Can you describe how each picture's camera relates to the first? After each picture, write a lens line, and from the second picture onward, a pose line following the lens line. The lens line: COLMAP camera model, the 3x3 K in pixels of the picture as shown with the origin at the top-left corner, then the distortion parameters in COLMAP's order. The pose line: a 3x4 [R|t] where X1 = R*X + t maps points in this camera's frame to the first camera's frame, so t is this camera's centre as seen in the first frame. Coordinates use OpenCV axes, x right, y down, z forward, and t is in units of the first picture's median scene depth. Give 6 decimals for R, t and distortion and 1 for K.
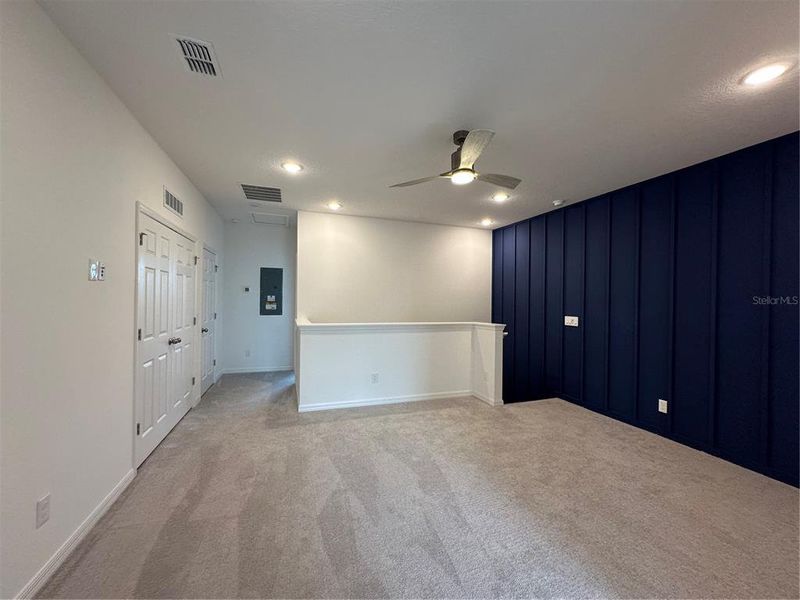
lens RADIAL K [[320.2, 0, 399.6], [0, 320.2, 301.0], [0, 0, 1]] dist [-0.002402, -0.000105]
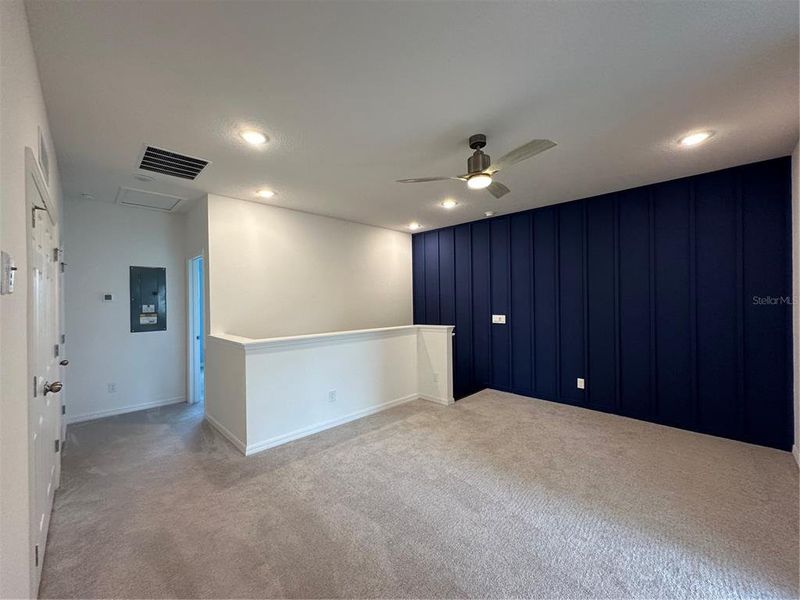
lens RADIAL K [[320.2, 0, 405.6], [0, 320.2, 300.7], [0, 0, 1]] dist [-0.002402, -0.000105]
pose [[0.901280, -0.026041, 0.432455, -0.276572], [0.027471, 0.999618, 0.002943, -0.017285], [-0.432366, 0.009227, 0.901651, 0.127261]]
